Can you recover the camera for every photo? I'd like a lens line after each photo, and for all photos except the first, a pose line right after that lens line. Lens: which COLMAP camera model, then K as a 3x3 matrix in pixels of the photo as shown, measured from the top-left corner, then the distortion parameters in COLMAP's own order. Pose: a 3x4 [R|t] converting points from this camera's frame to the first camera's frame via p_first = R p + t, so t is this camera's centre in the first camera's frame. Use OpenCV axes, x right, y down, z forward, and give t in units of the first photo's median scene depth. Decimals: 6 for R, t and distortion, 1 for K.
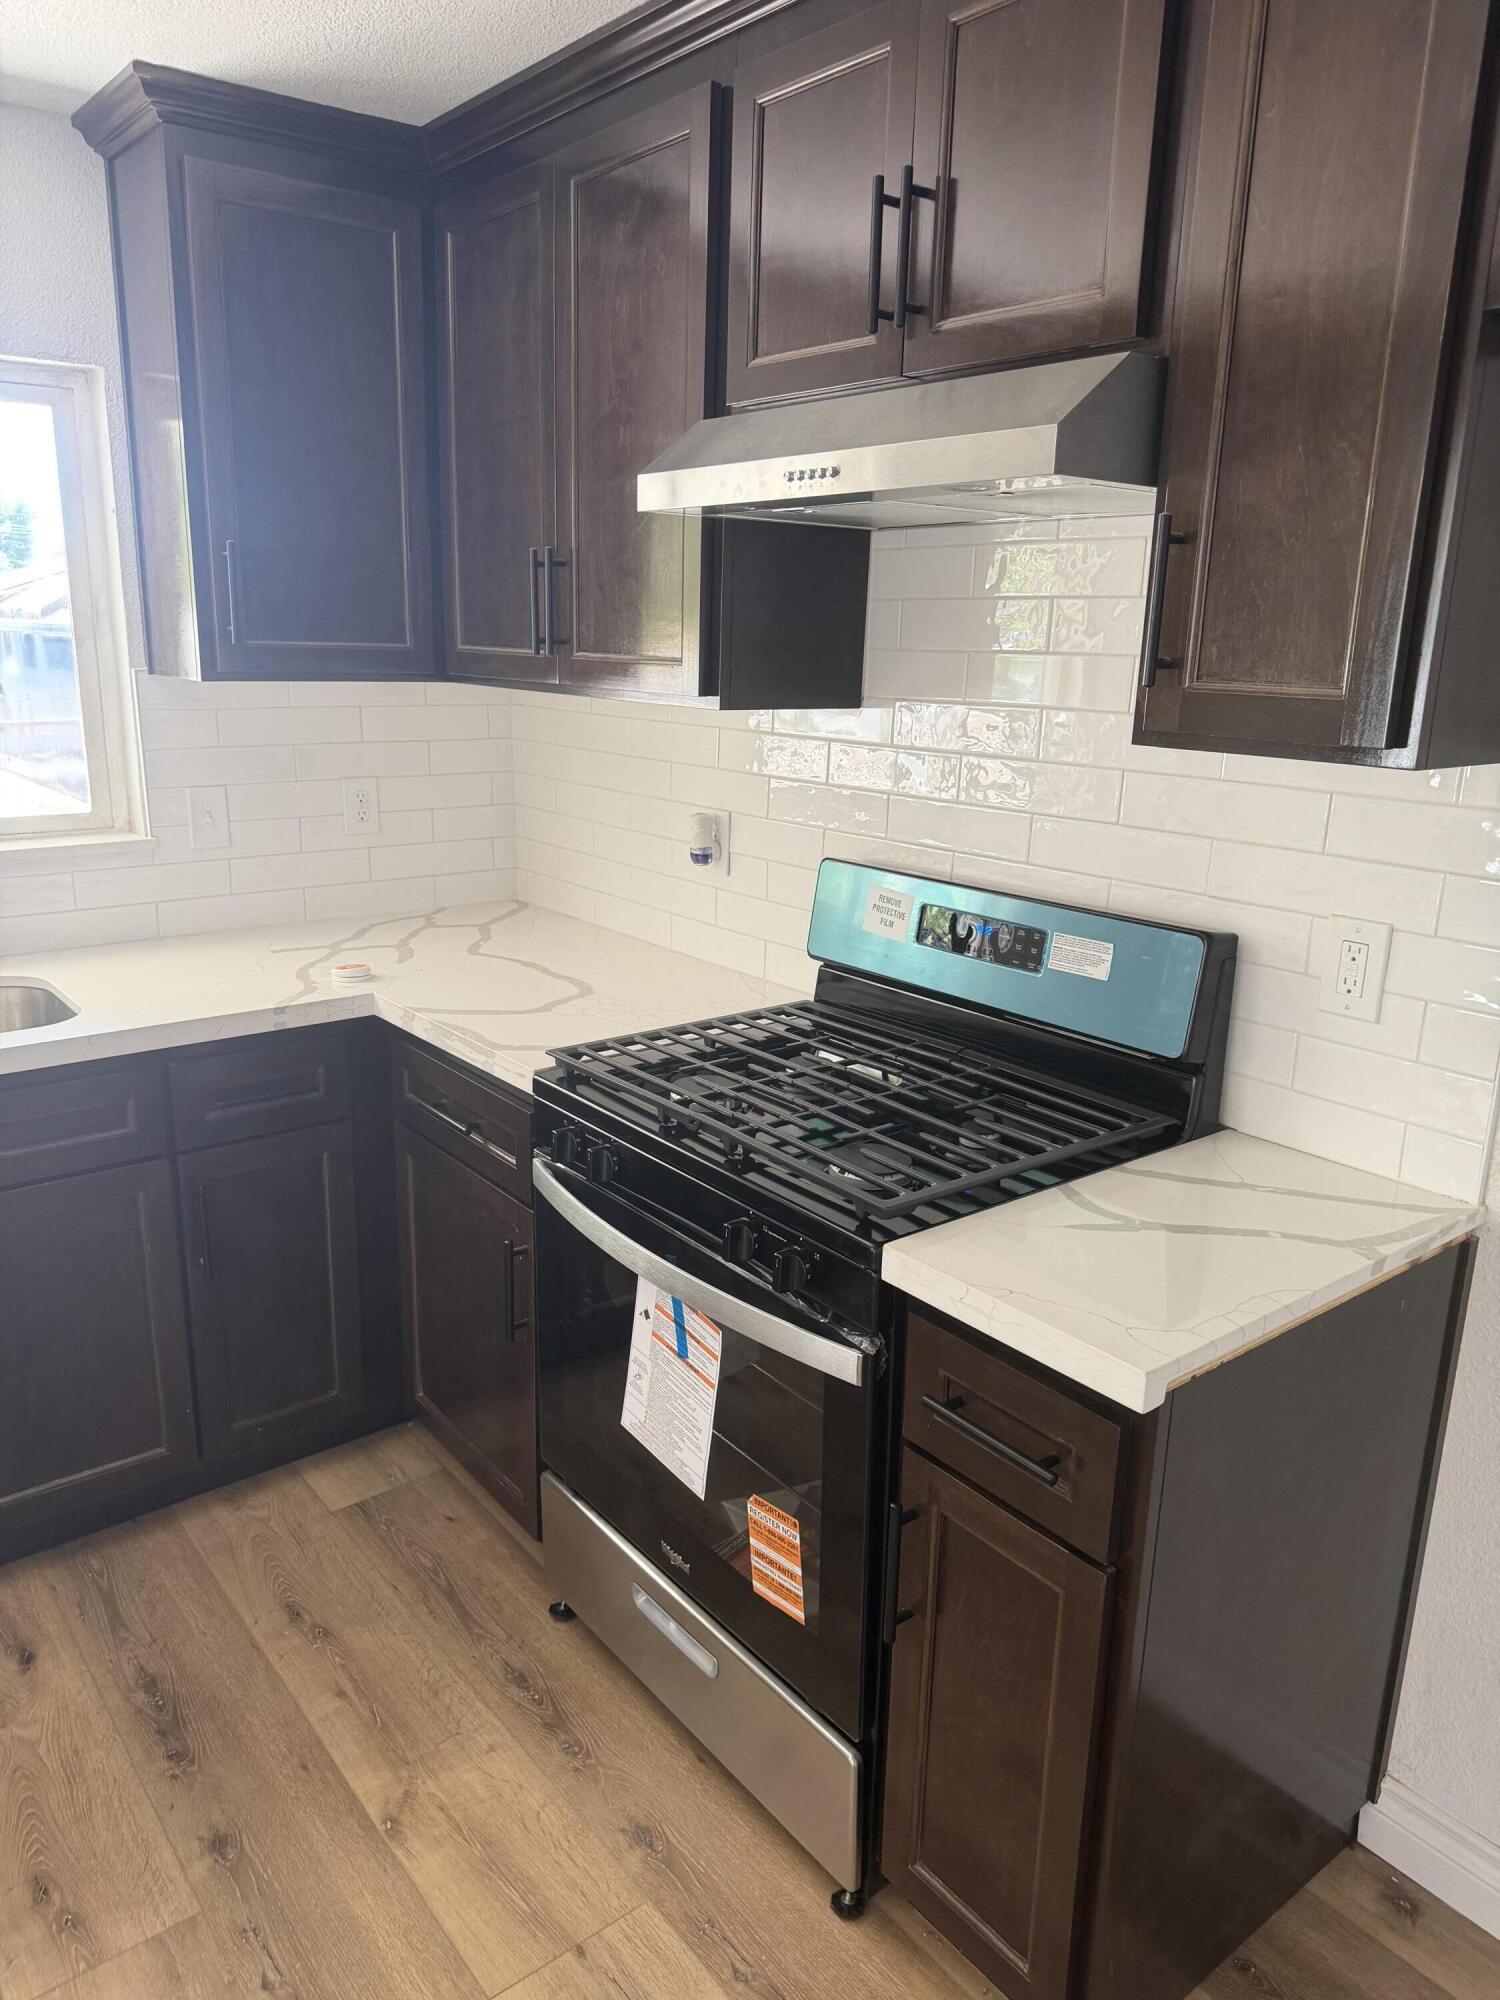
lens RADIAL K [[1406.9, 0, 738.3], [0, 1406.9, 1001.7], [0, 0, 1]] dist [0.025004, -0.039292]
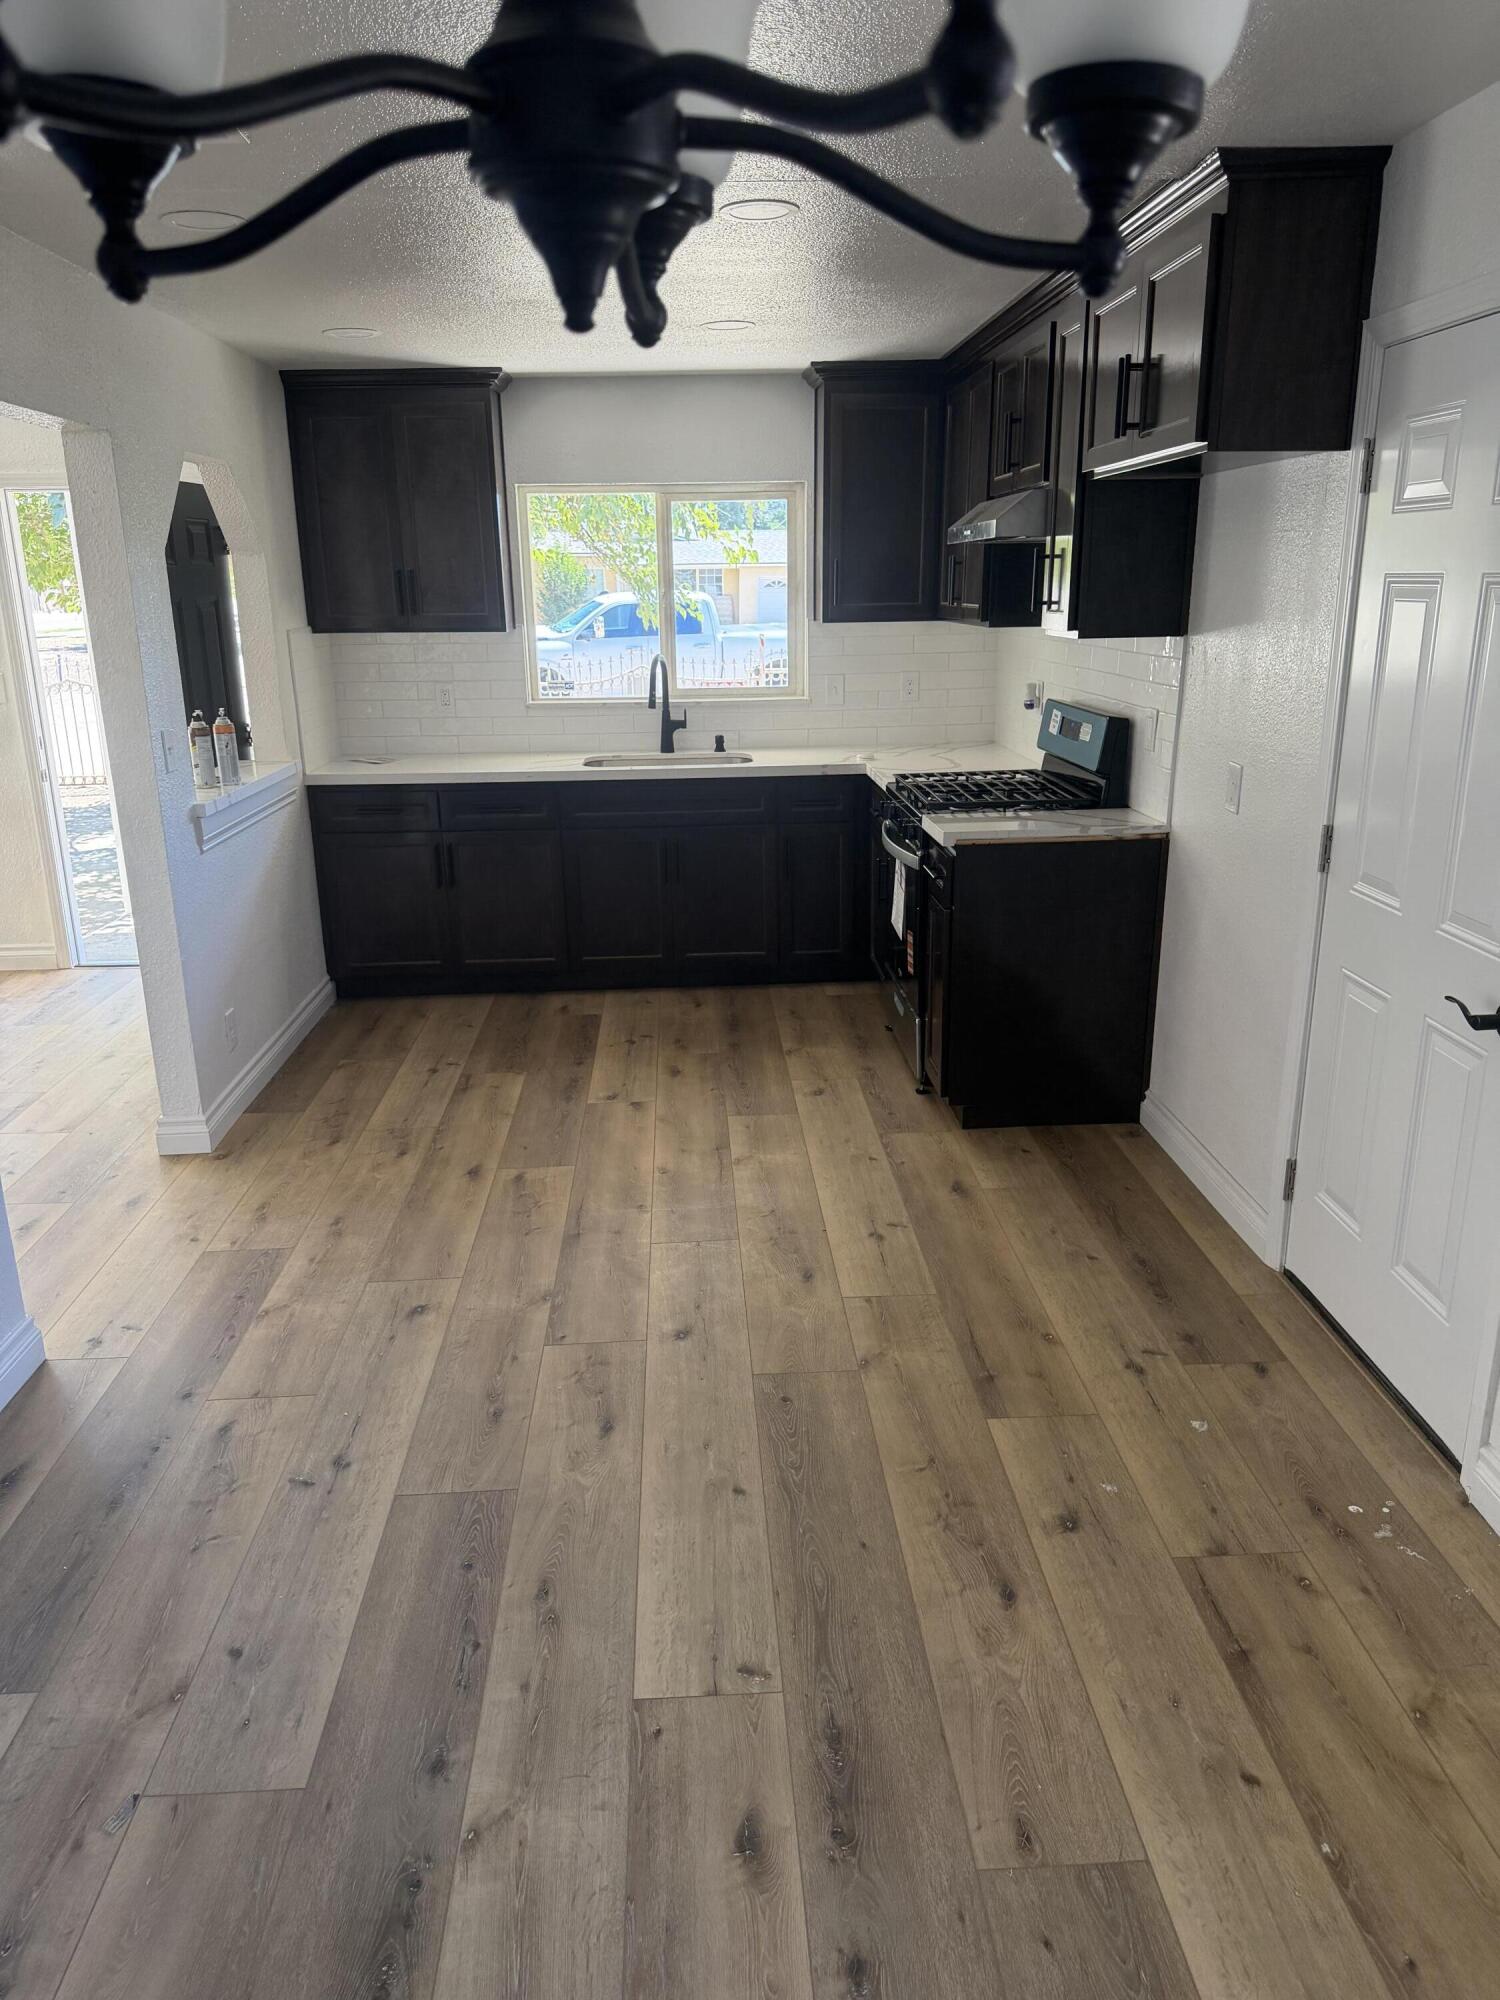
lens RADIAL K [[1406.9, 0, 743.2], [0, 1406.9, 1041.4], [0, 0, 1]] dist [0.025004, -0.039292]
pose [[0.815917, 0.146903, -0.559195, 1.018455], [-0.117159, 0.989126, 0.088902, 0.290193], [0.566174, -0.007022, 0.824256, -1.085560]]
